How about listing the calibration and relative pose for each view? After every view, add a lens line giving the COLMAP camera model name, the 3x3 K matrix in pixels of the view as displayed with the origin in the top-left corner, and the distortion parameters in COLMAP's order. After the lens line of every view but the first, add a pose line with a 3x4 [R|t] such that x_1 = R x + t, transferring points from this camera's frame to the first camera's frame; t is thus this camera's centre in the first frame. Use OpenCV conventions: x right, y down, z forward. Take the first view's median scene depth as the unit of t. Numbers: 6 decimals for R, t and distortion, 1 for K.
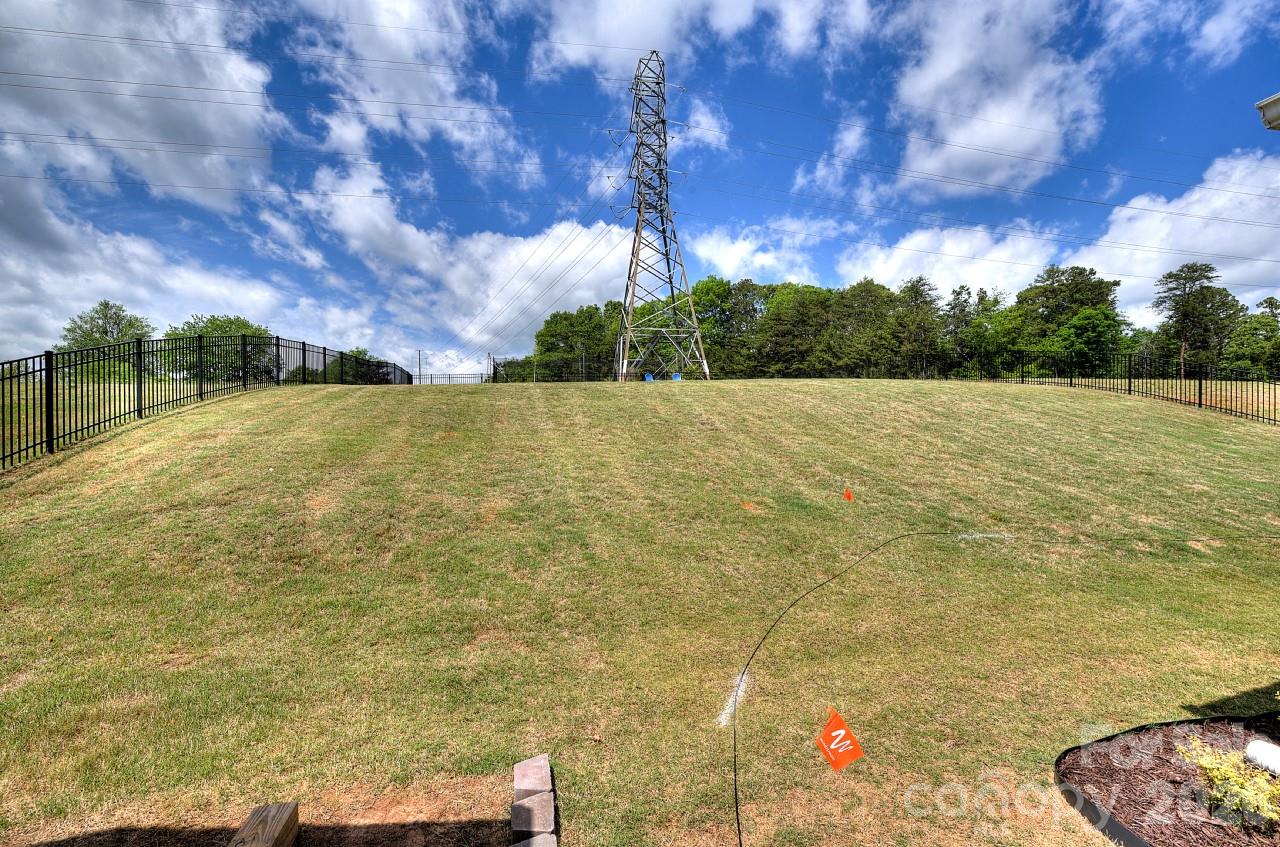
lens RADIAL K [[562.3, 0, 645.2], [0, 562.3, 436.3], [0, 0, 1]] dist [-0.001838, -0.000699]
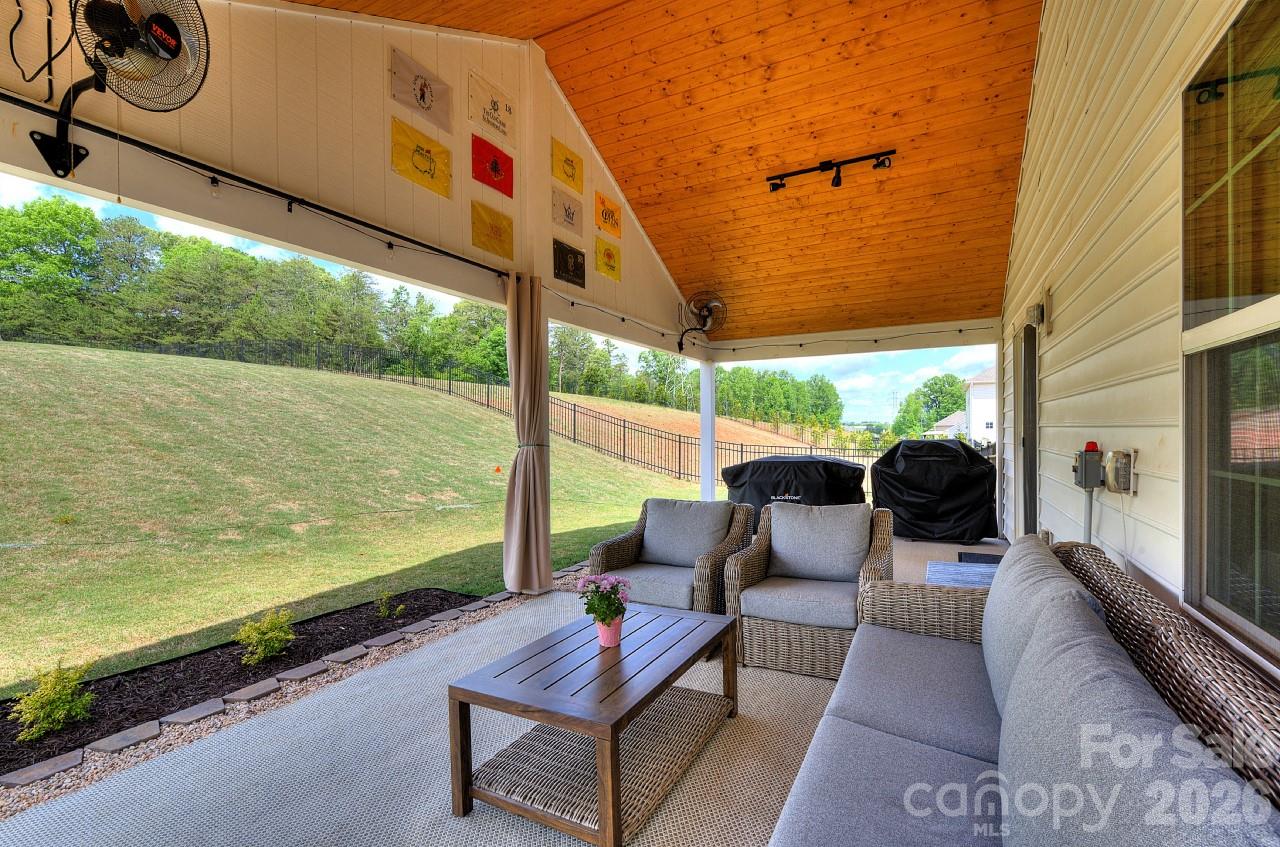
lens RADIAL K [[562.3, 0, 645.2], [0, 562.3, 436.3], [0, 0, 1]] dist [-0.001838, -0.000699]
pose [[0.630058, 0.007408, 0.776513, 0.039877], [-0.015883, 0.999868, 0.003349, 0.000431], [-0.776386, -0.014443, 0.630093, -0.013684]]
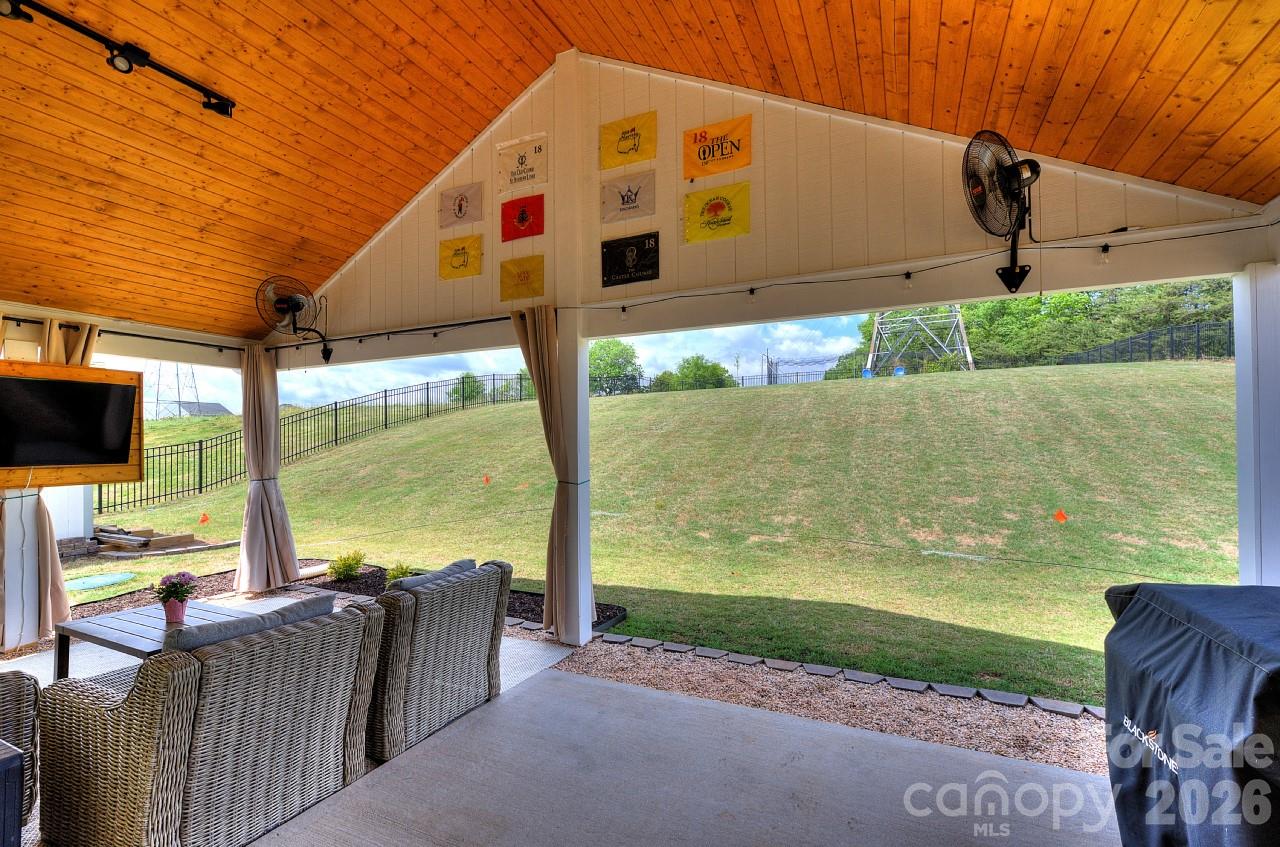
lens RADIAL K [[562.3, 0, 645.2], [0, 562.3, 436.3], [0, 0, 1]] dist [-0.001838, -0.000699]
pose [[0.805779, 0.005076, -0.592194, 0.974888], [0.002925, 0.999917, 0.012551, -0.045154], [0.592209, -0.011845, 0.805698, 0.064990]]
